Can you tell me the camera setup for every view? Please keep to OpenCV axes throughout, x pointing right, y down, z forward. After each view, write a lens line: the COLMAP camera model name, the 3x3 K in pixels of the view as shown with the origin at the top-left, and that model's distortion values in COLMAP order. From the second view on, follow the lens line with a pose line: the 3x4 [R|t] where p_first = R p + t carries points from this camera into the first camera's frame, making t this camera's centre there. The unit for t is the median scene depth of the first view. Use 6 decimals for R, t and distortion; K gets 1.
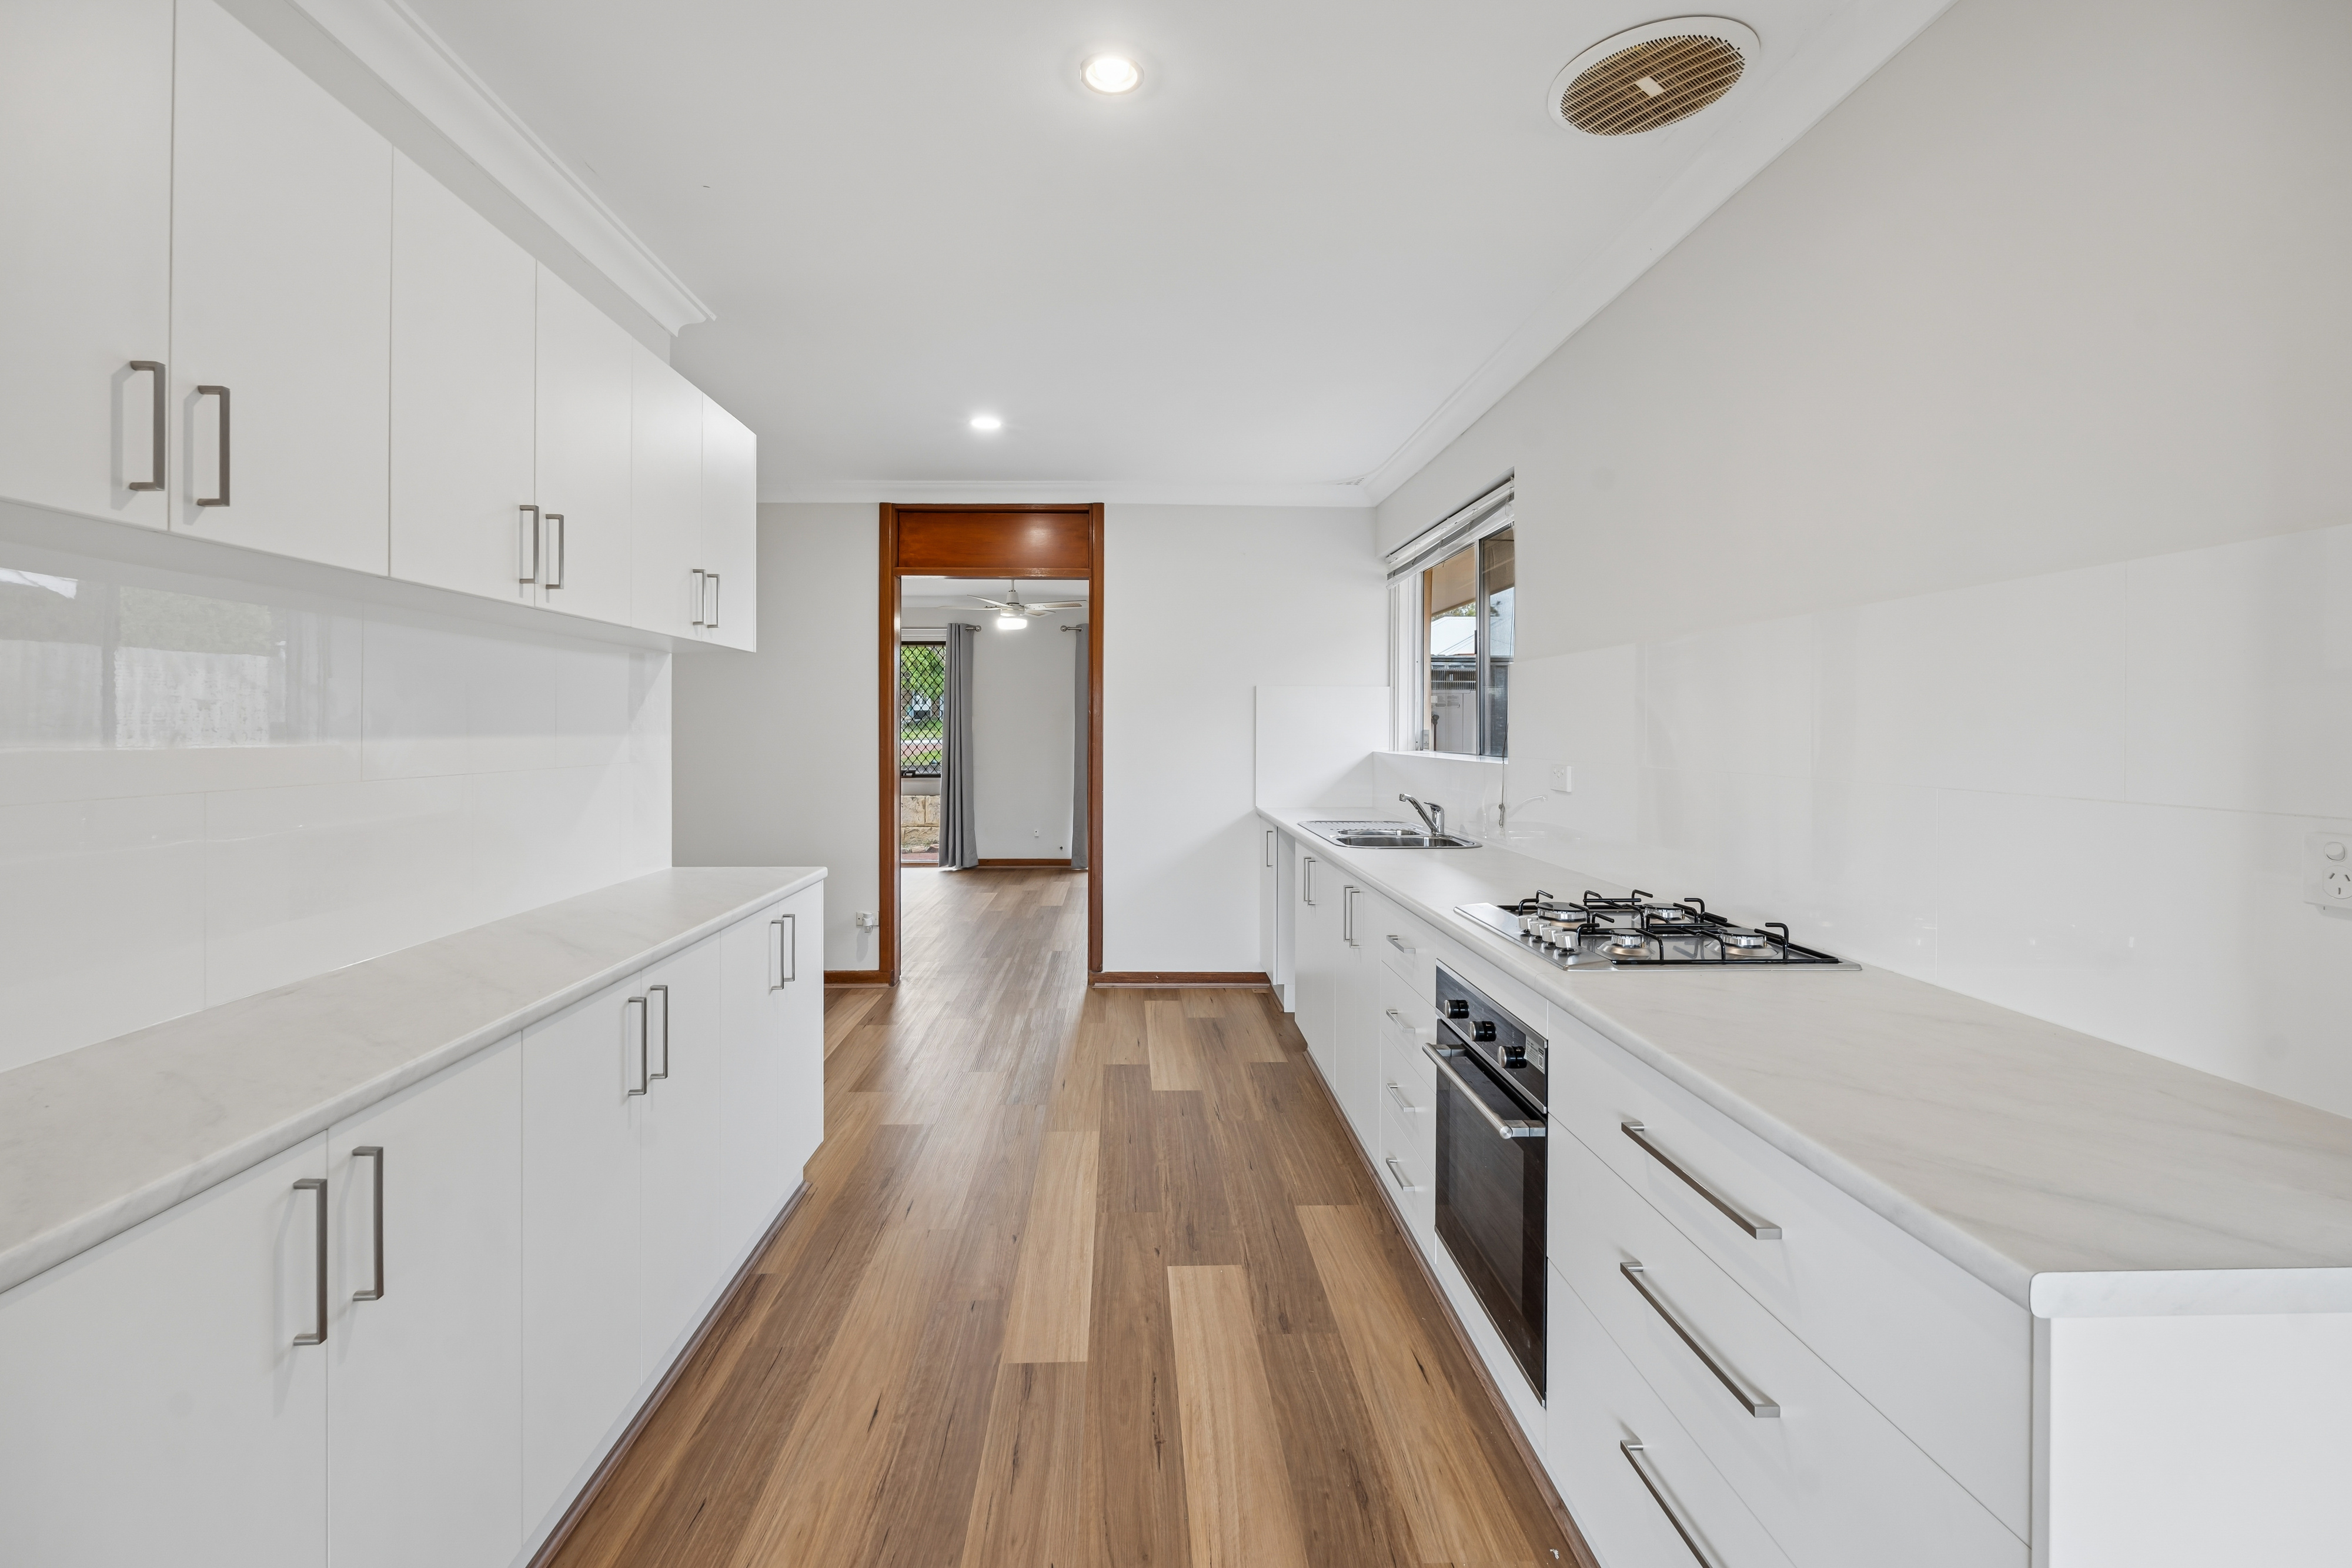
lens RADIAL K [[1033.7, 0, 1113.4], [0, 1033.7, 733.5], [0, 0, 1]] dist [-0.007715, 0.000379]
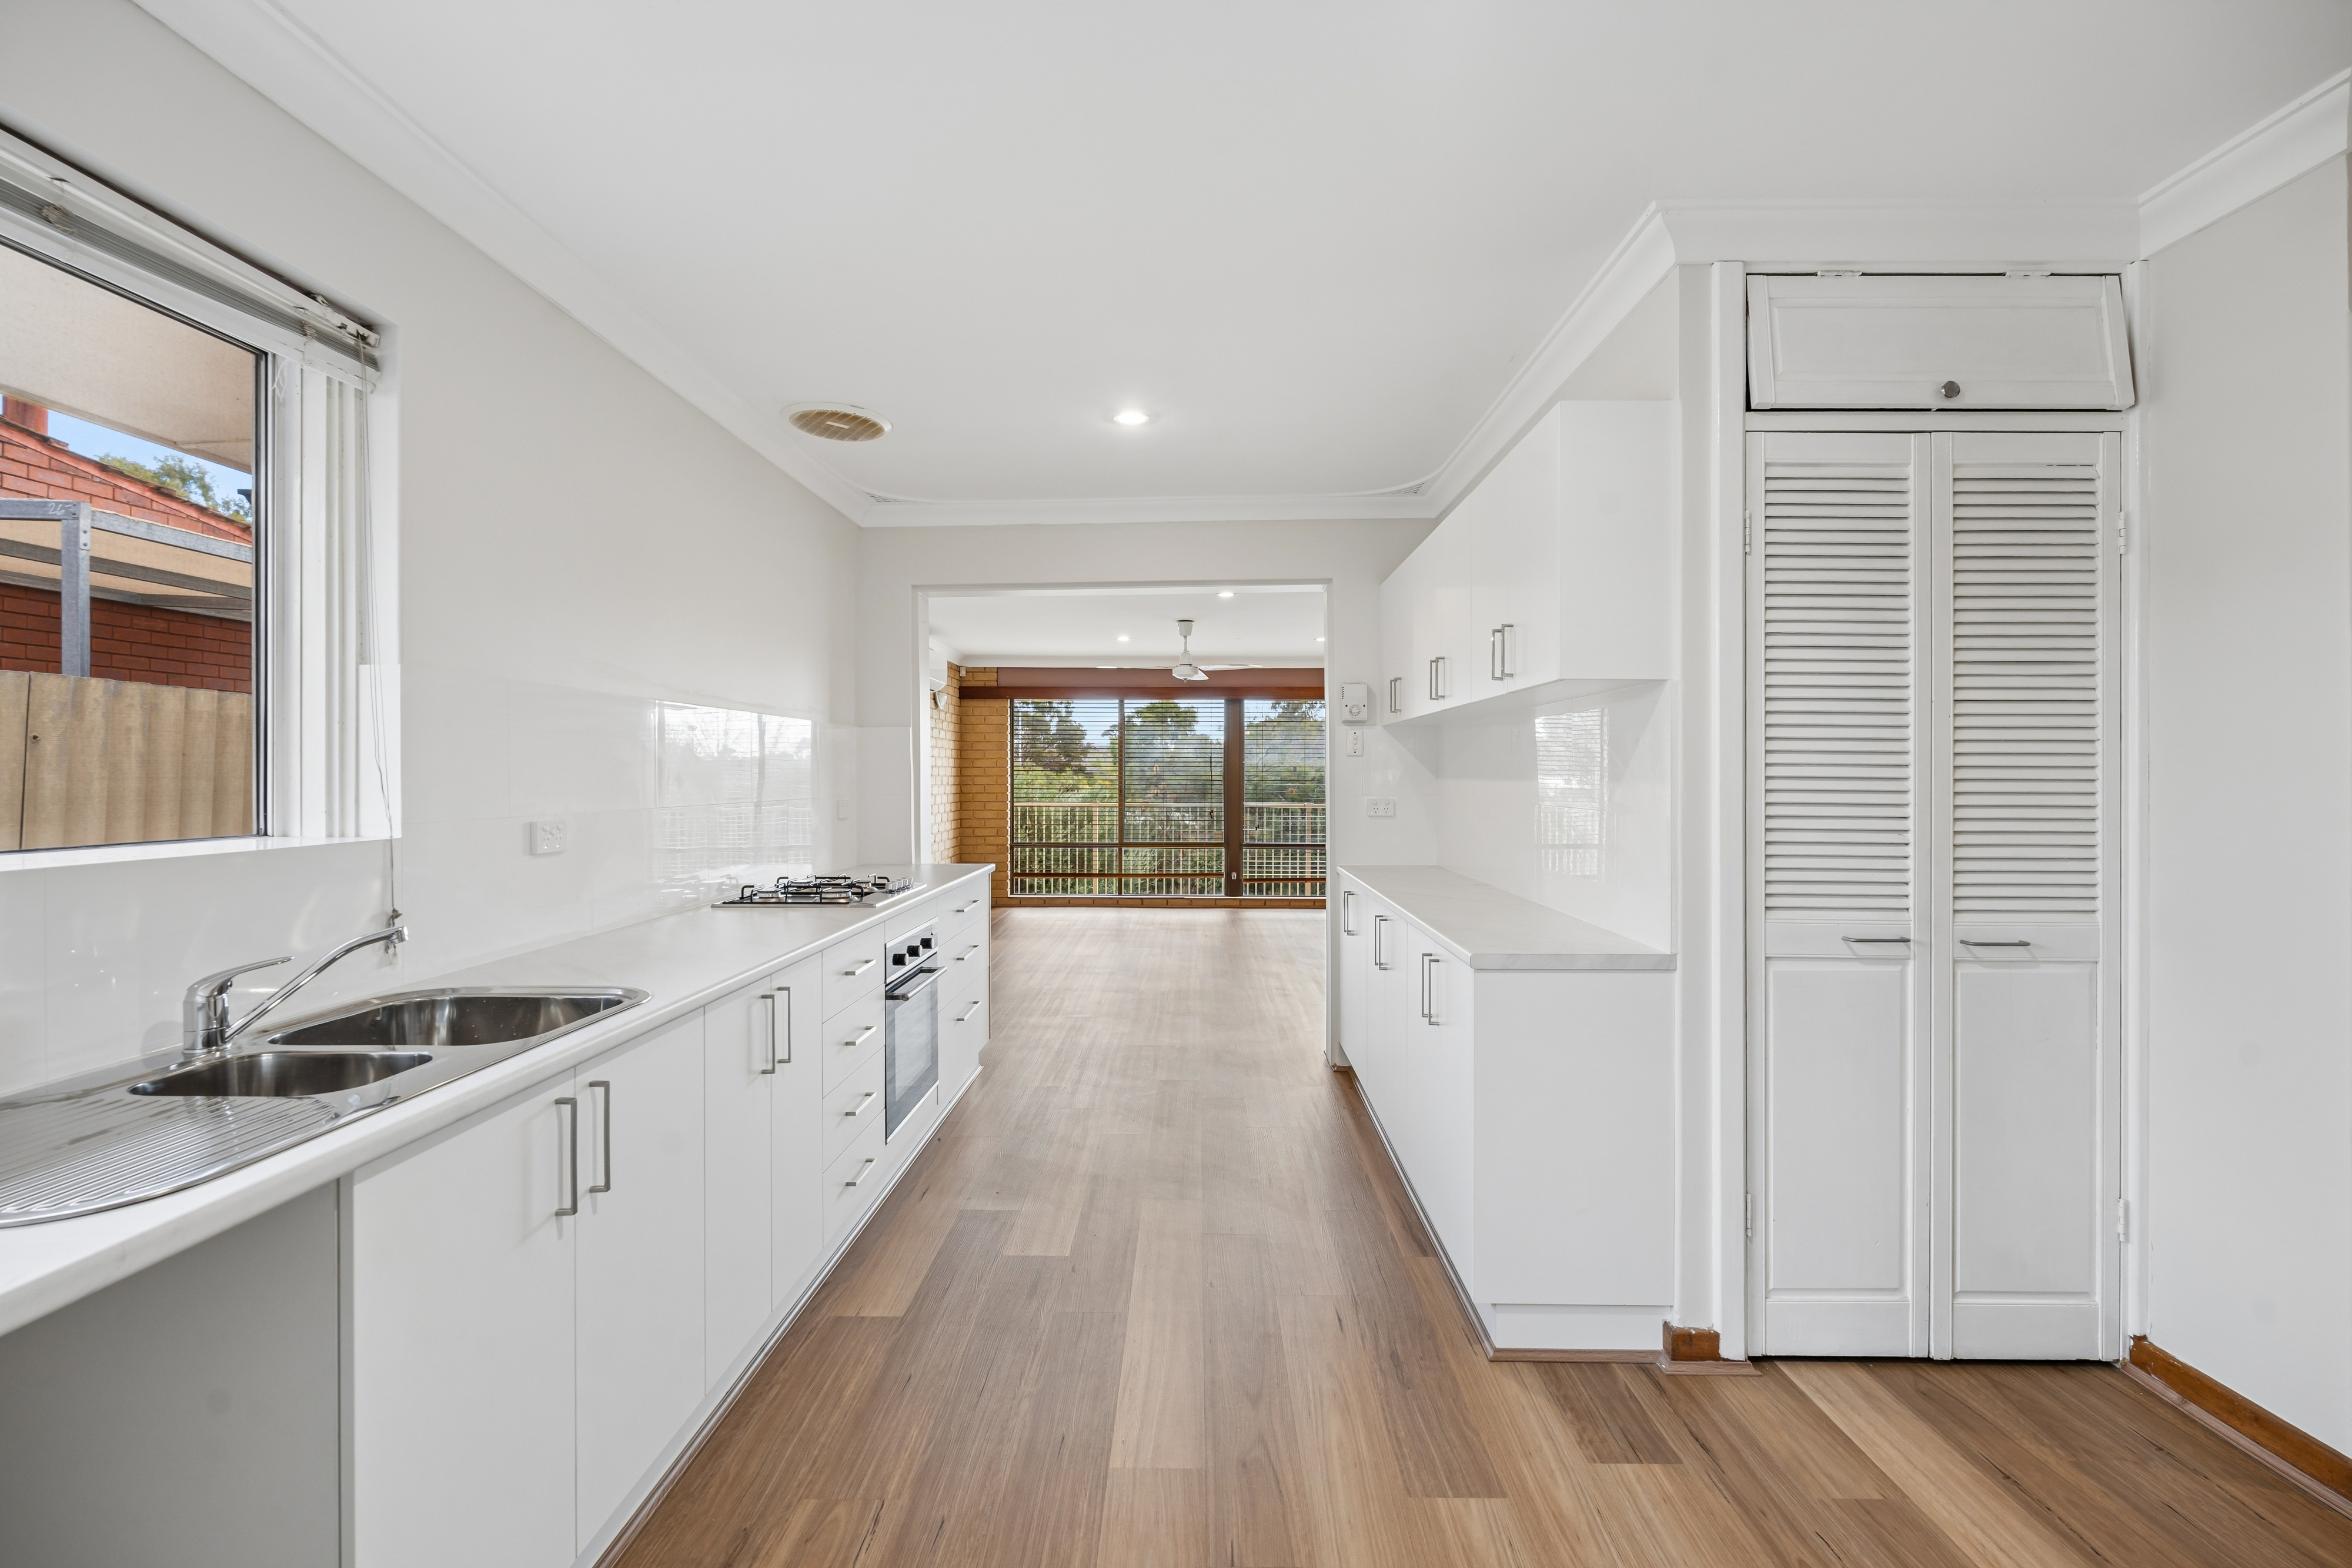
lens RADIAL K [[1033.7, 0, 1178.5], [0, 1033.7, 771.8], [0, 0, 1]] dist [-0.007715, 0.000379]
pose [[-0.999916, 0.002737, 0.012658, -0.070131], [0.002782, 0.999990, 0.003520, -0.010137], [-0.012649, 0.003555, -0.999914, 1.800427]]
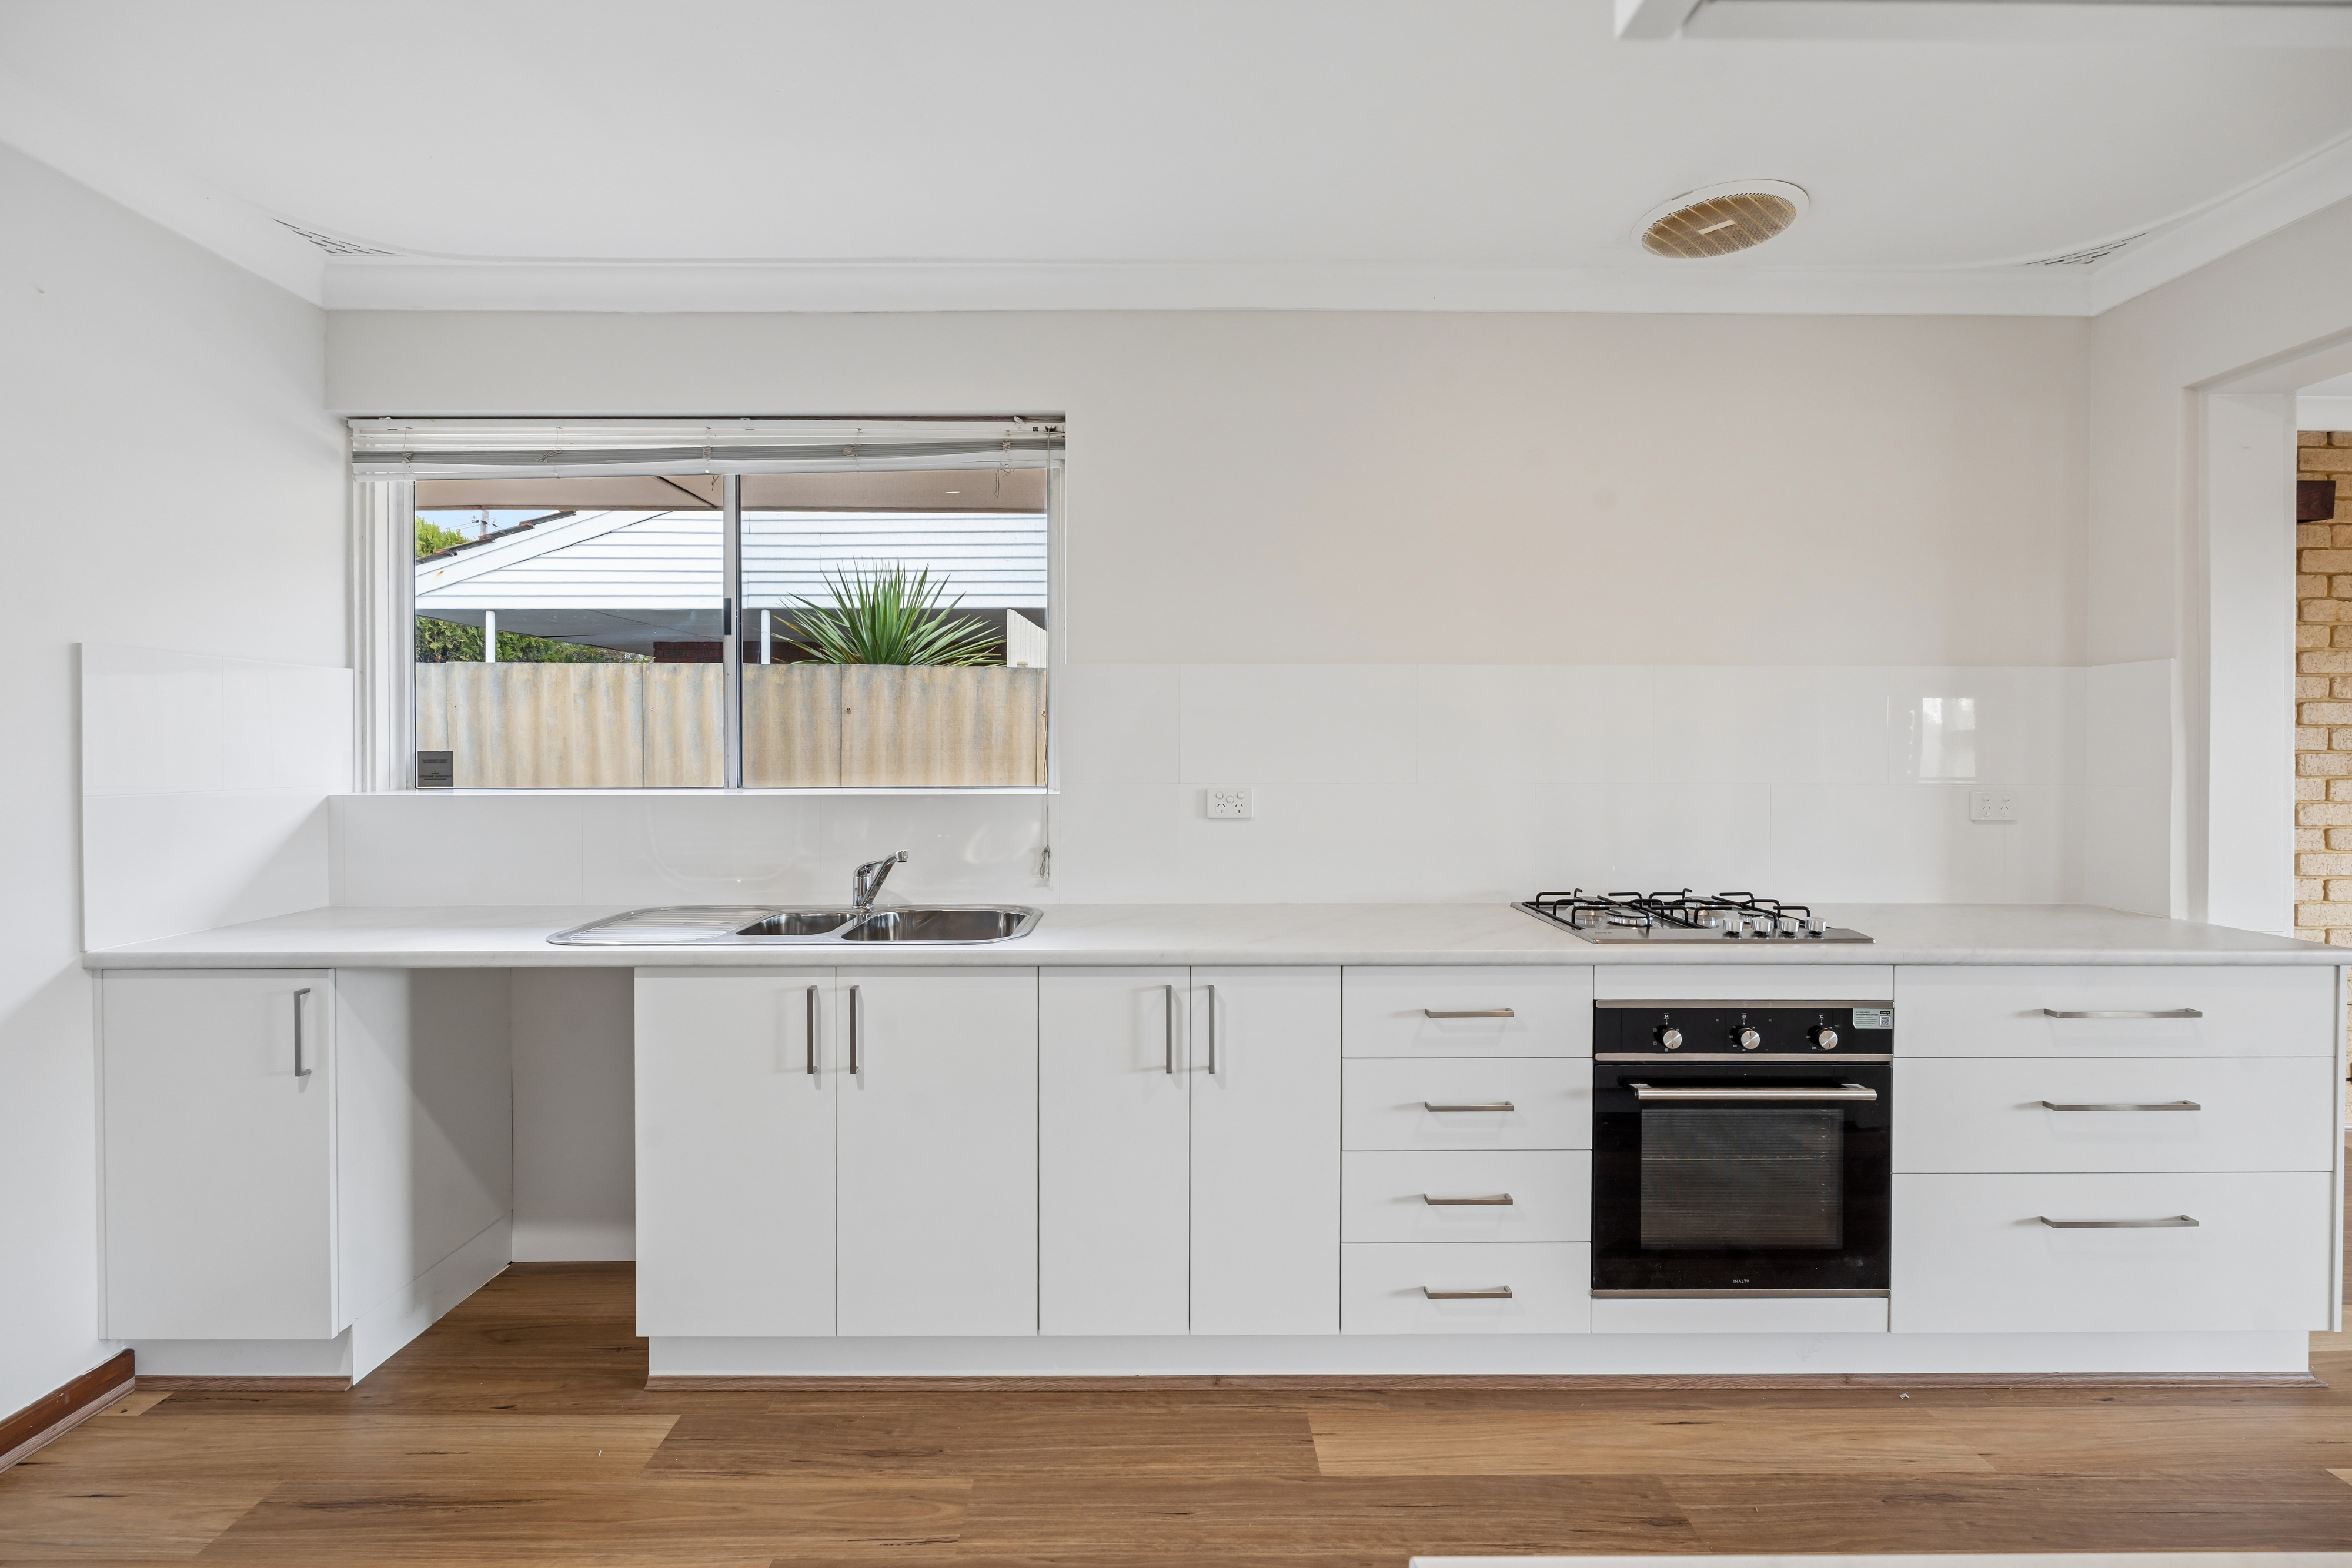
lens RADIAL K [[1033.7, 0, 1174.4], [0, 1033.7, 755.7], [0, 0, 1]] dist [-0.007715, 0.000379]
pose [[-0.005036, -0.013615, 0.999895, -0.455669], [0.007041, 0.999882, 0.013651, -0.011312], [-0.999963, 0.007109, -0.004940, 1.049066]]
